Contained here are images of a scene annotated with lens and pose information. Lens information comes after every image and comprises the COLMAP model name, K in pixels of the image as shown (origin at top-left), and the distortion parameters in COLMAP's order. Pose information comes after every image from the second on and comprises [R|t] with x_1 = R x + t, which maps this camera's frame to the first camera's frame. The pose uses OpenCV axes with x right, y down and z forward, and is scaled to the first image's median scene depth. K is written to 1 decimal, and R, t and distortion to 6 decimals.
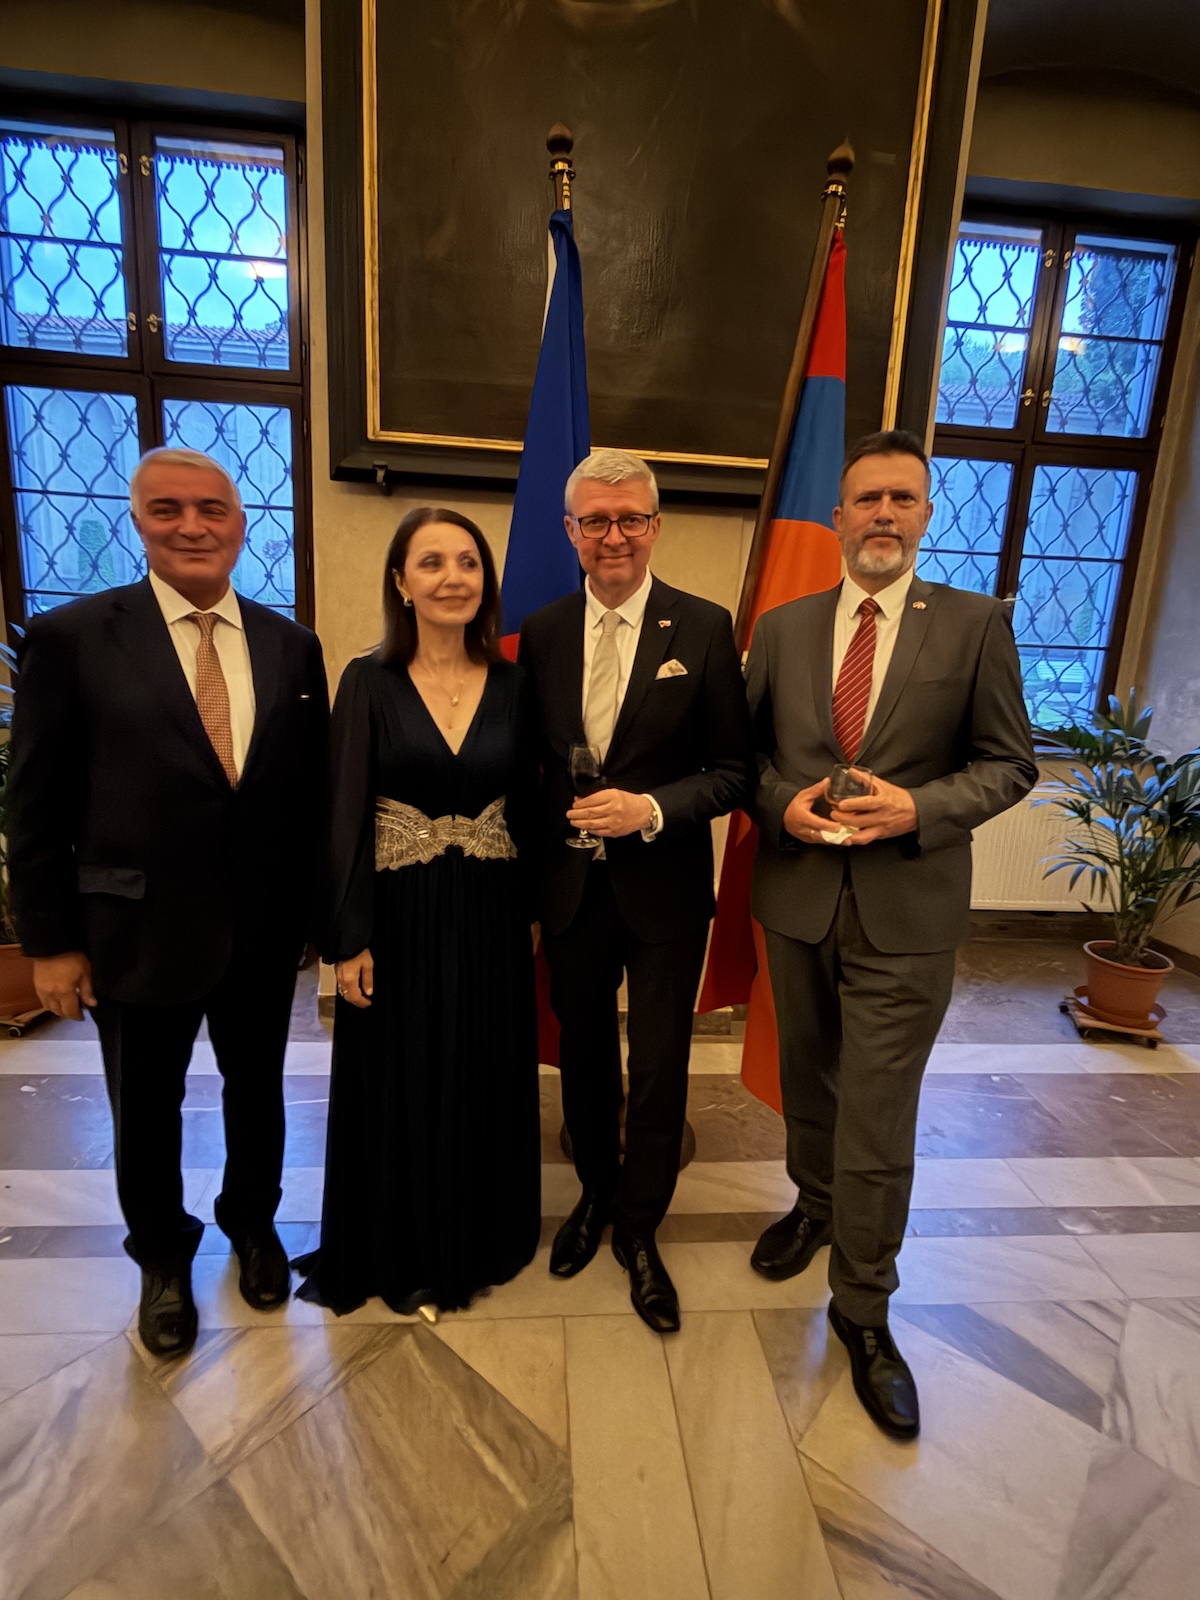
lens RADIAL K [[794.2, 0, 606.6], [0, 794.2, 799.1], [0, 0, 1]] dist [0.005431, -0.003344]
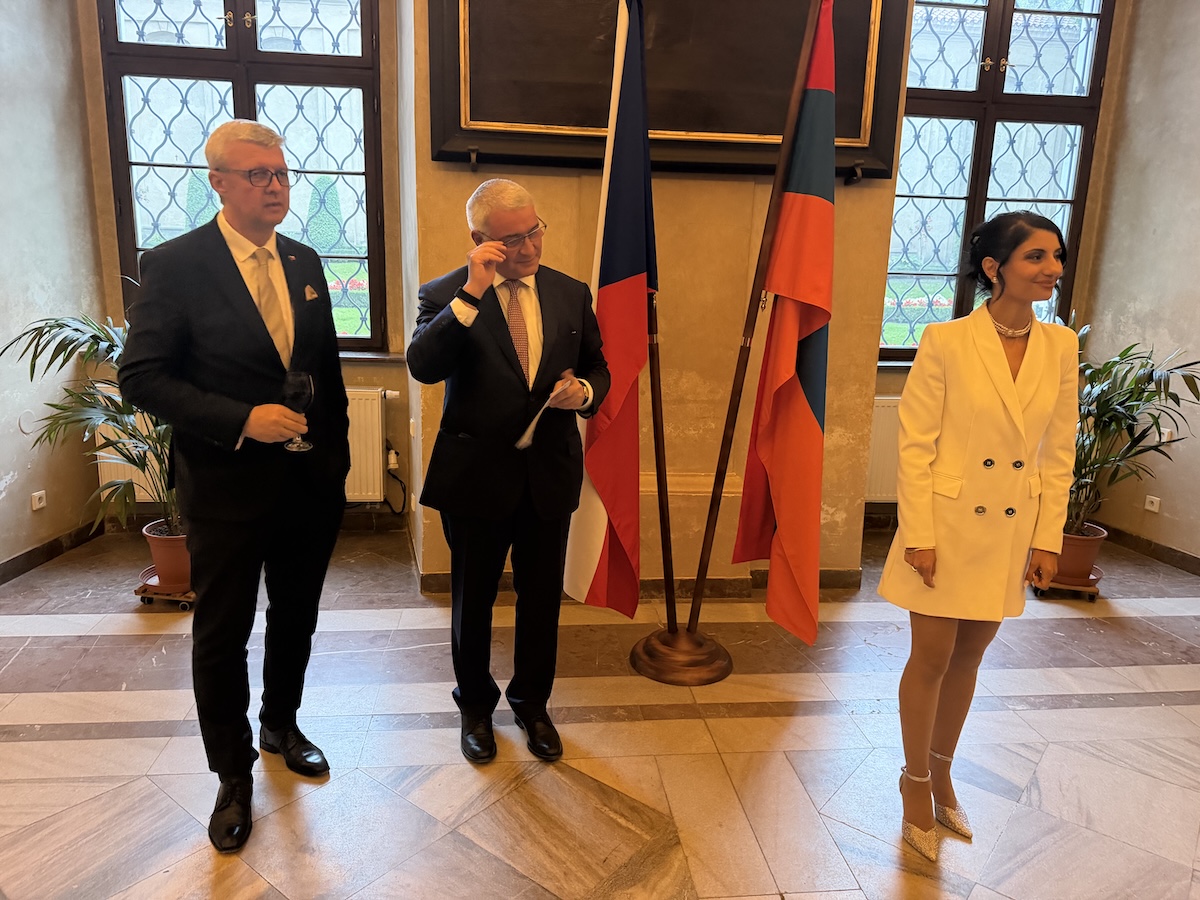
lens RADIAL K [[835.5, 0, 599.4], [0, 835.5, 456.2], [0, 0, 1]] dist [0.032663, -0.042884]
pose [[0.999547, -0.026062, 0.015021, -0.097340], [0.025830, 0.999547, 0.015462, 0.049077], [-0.015417, -0.015067, 0.999768, -0.304897]]
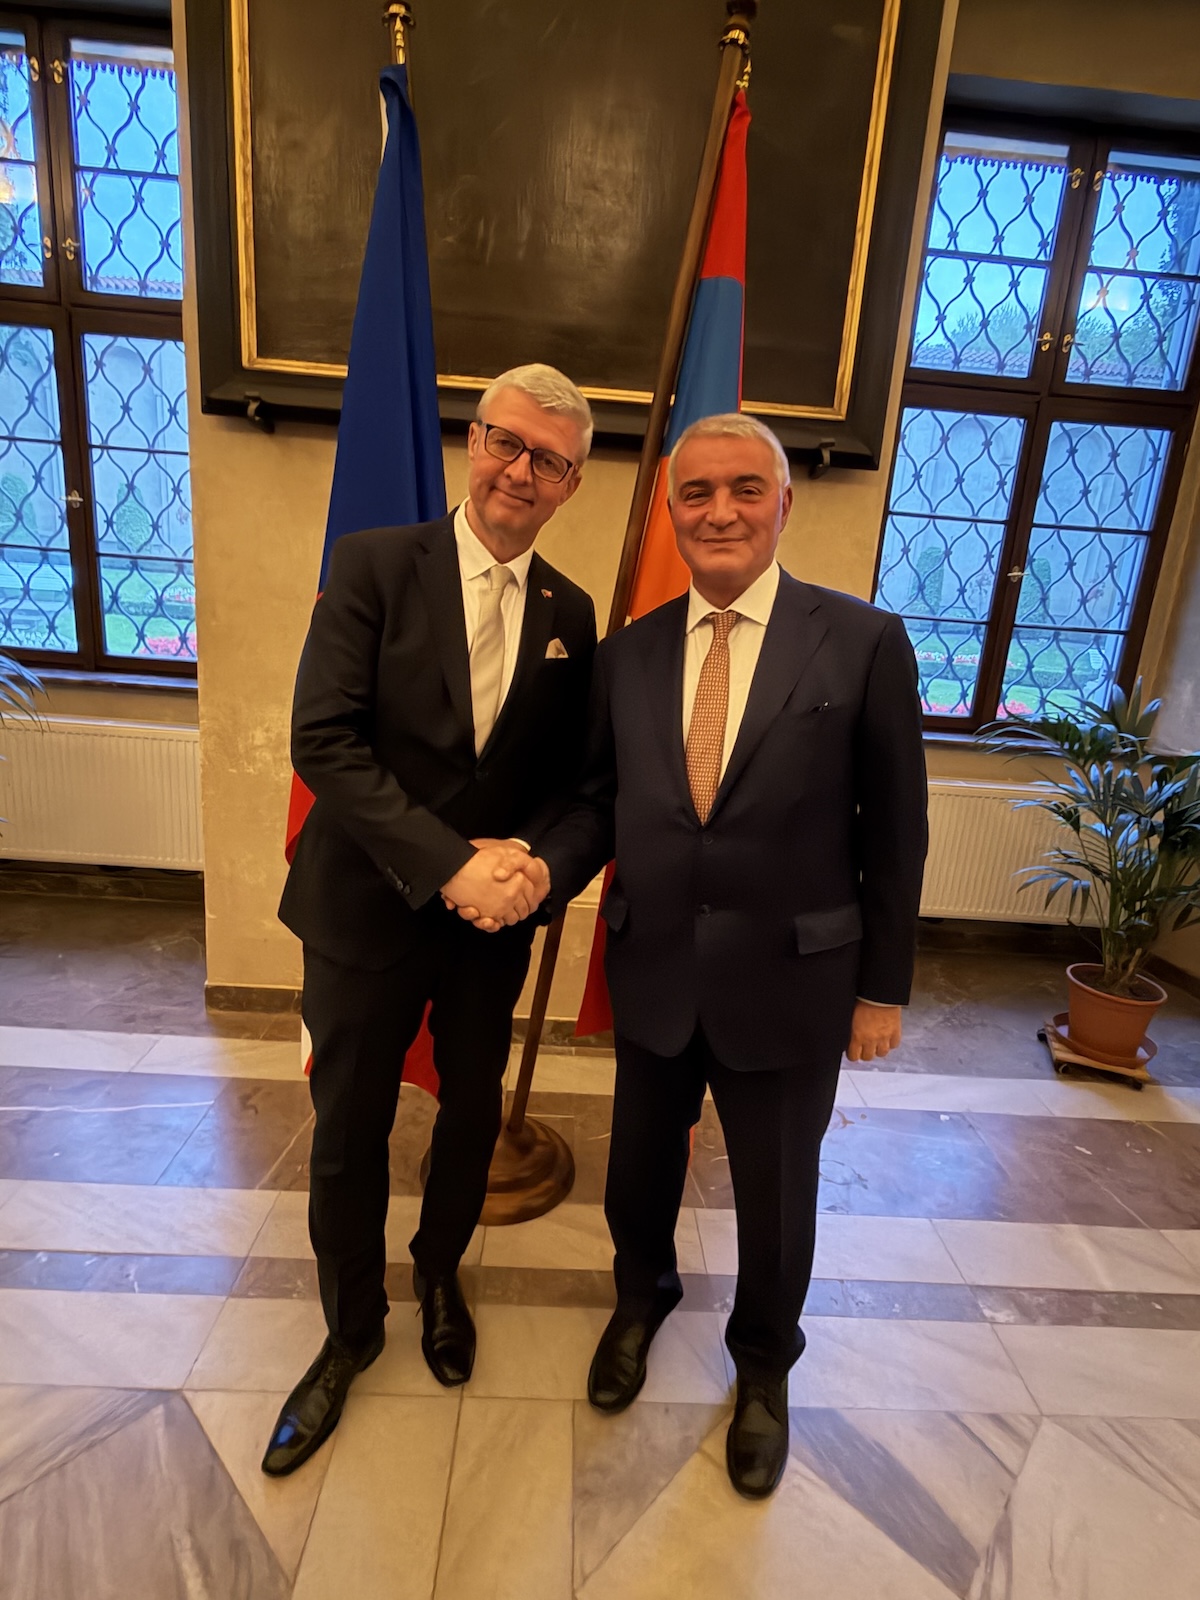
lens RADIAL K [[794.2, 0, 610.5], [0, 794.2, 799.8], [0, 0, 1]] dist [0.005431, -0.003344]
pose [[0.998012, 0.037341, -0.050777, 0.146228], [-0.035885, 0.998927, 0.029281, -0.011219], [0.051816, -0.027400, 0.998281, 0.109018]]
